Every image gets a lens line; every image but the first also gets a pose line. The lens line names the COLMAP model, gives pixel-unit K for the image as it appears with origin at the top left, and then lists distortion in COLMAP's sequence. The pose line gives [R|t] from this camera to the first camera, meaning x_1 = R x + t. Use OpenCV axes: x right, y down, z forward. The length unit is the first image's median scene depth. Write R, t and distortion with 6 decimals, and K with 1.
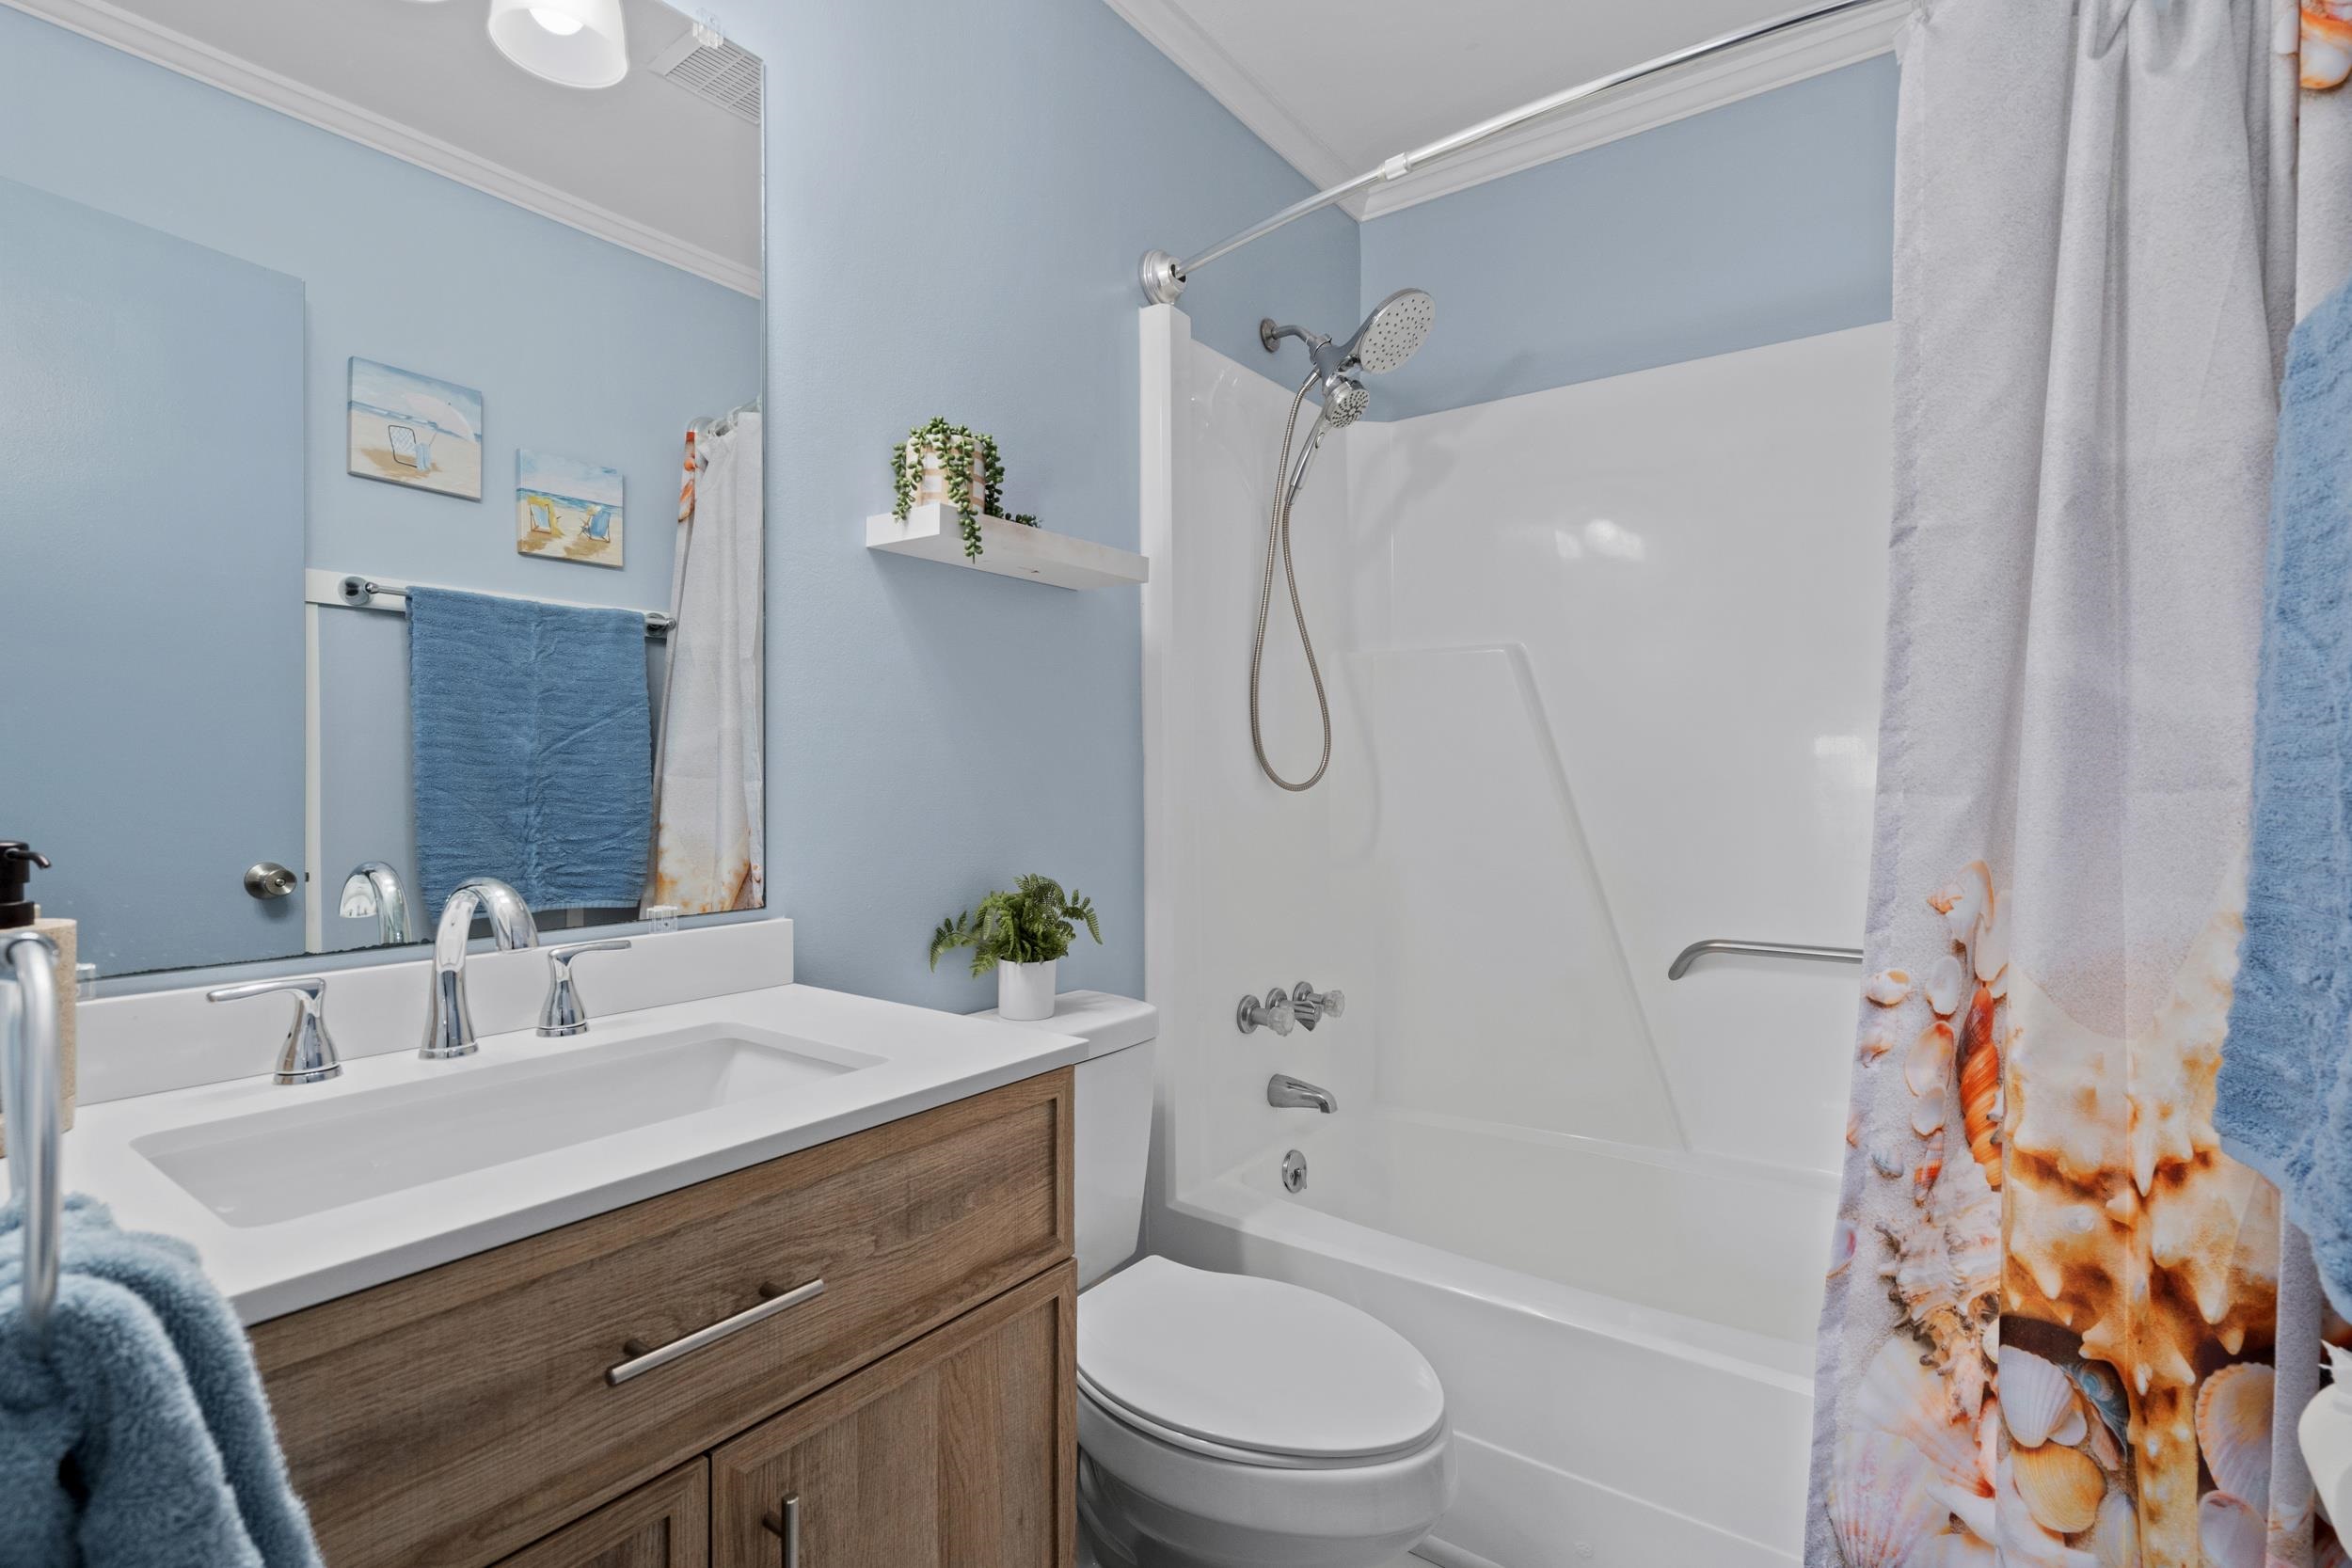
lens RADIAL K [[1095.5, 0, 1161.1], [0, 1095.5, 775.4], [0, 0, 1]] dist [0.002061, 0.000676]
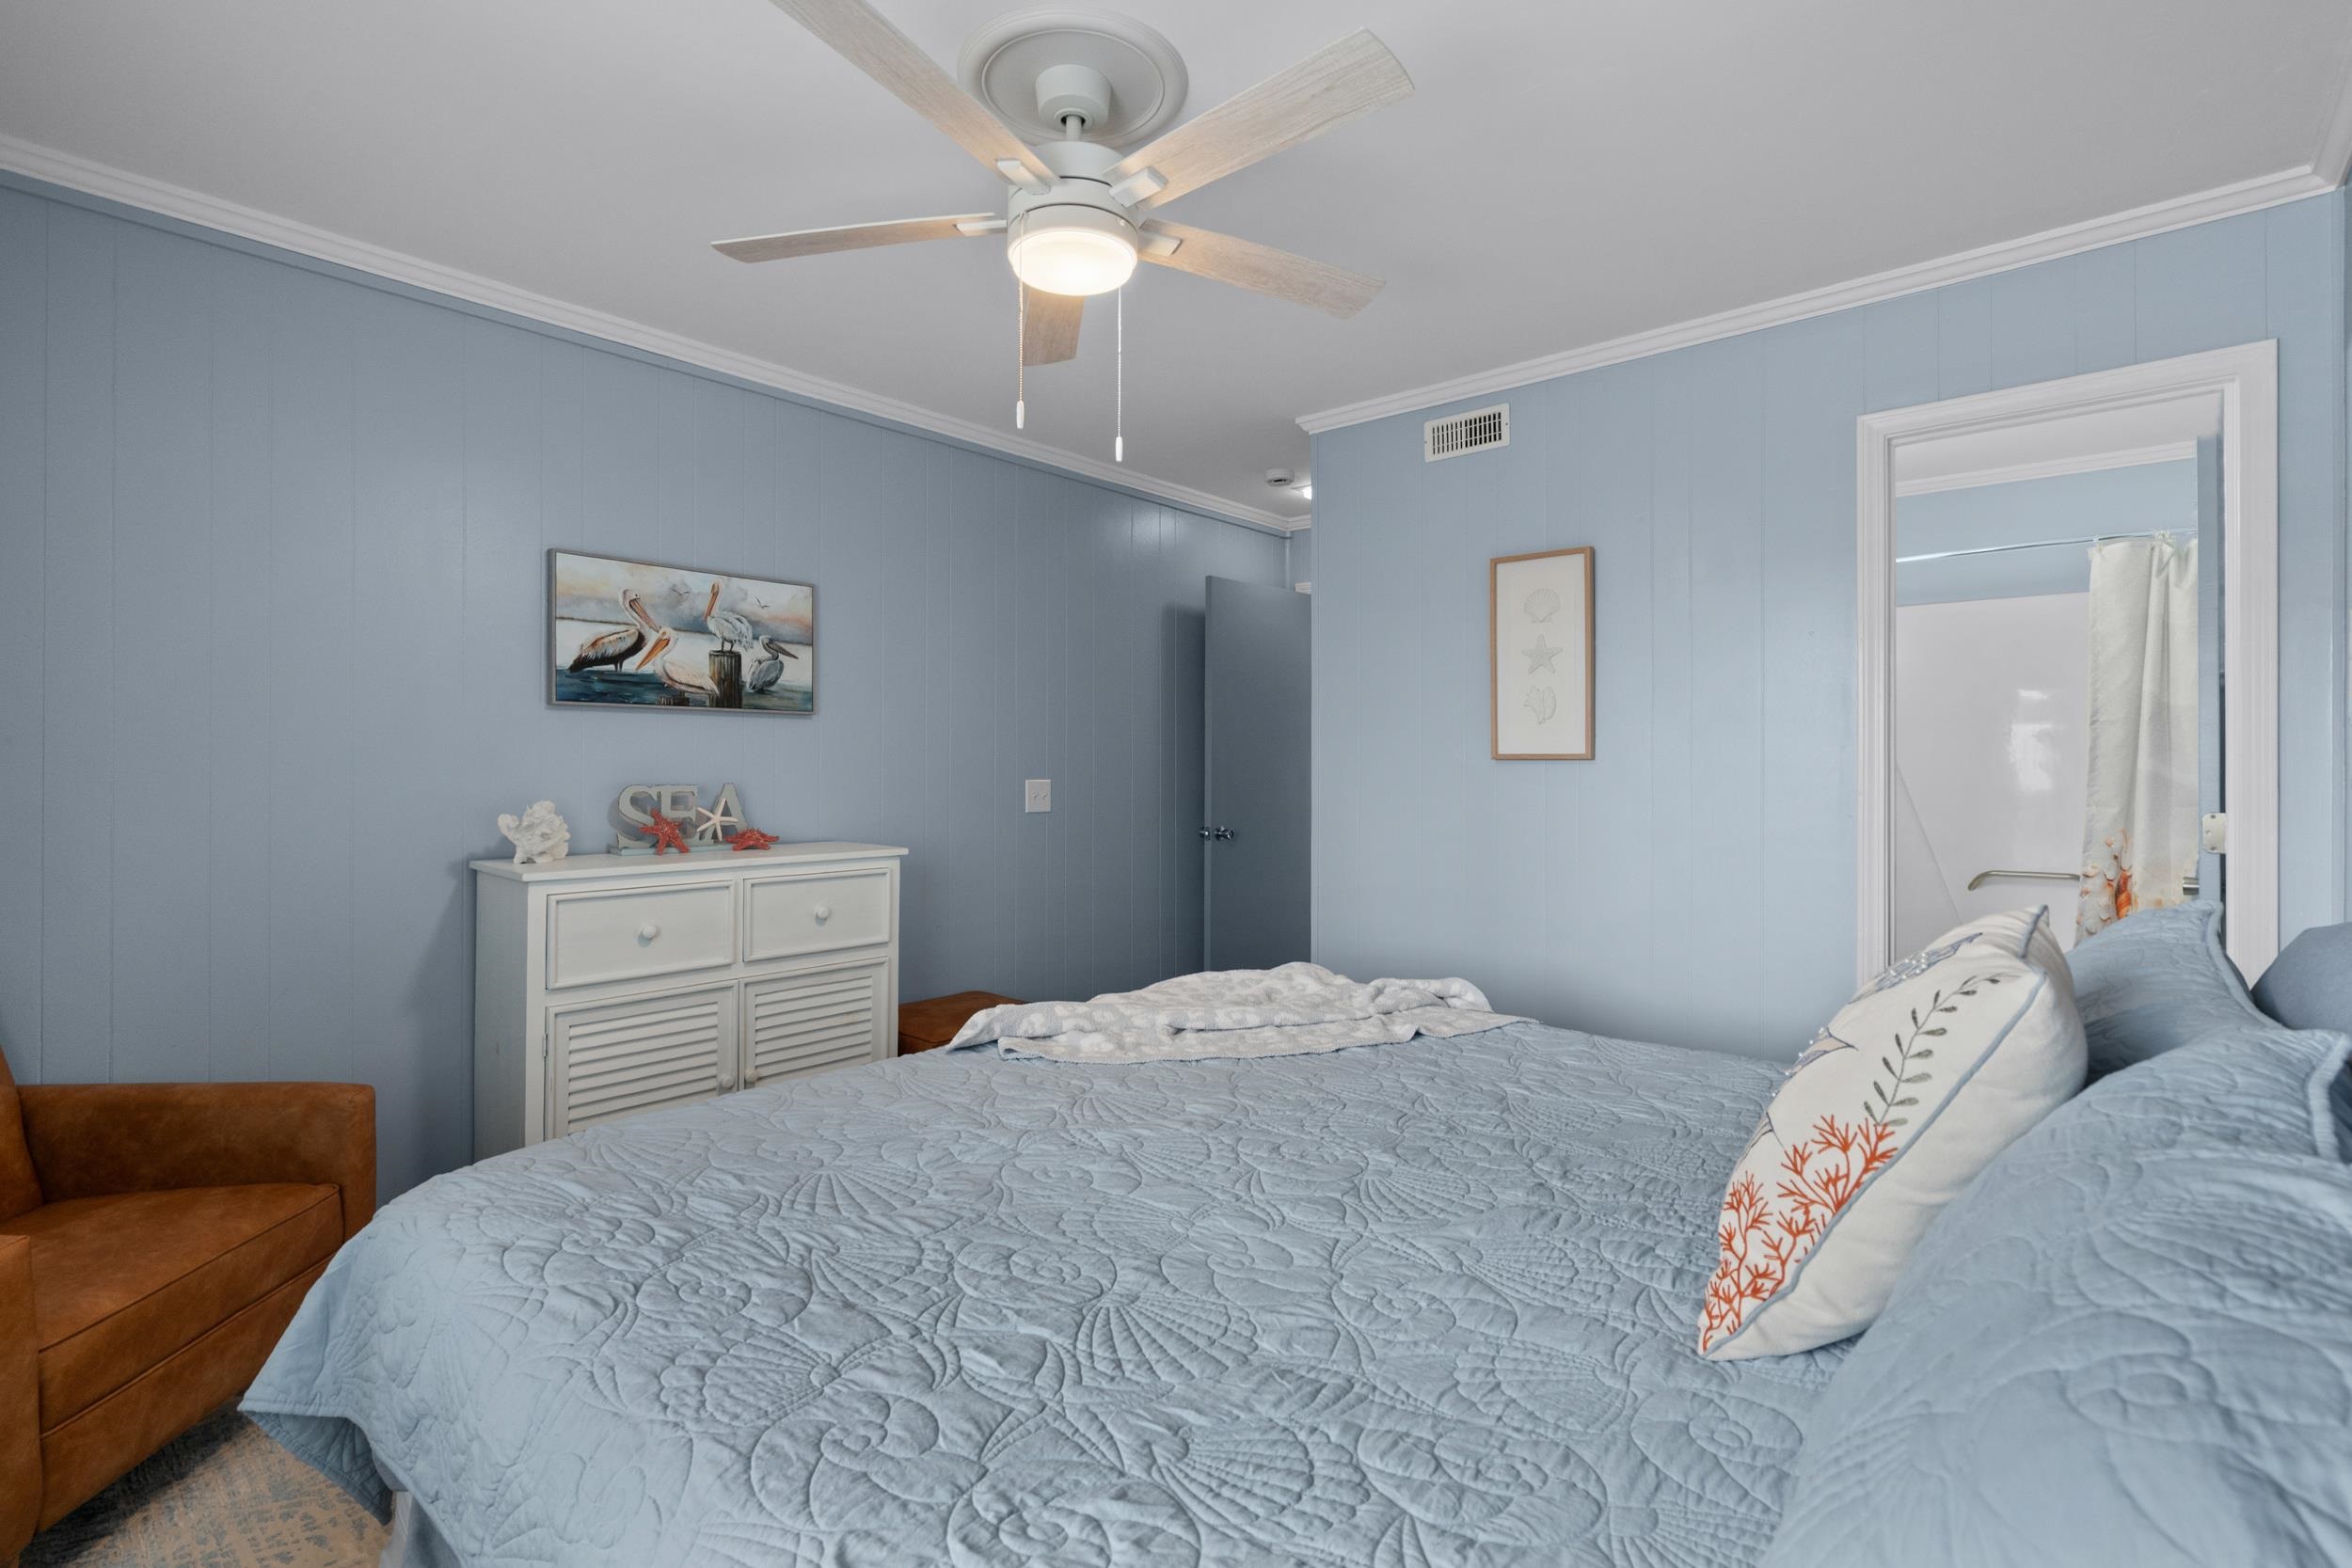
lens RADIAL K [[1095.5, 0, 1161.1], [0, 1095.5, 775.4], [0, 0, 1]] dist [0.002061, 0.000676]
pose [[0.997355, -0.008870, -0.072143, -1.705994], [0.008628, 0.999956, -0.003674, -0.082341], [0.072172, 0.003042, 0.997388, -2.248576]]
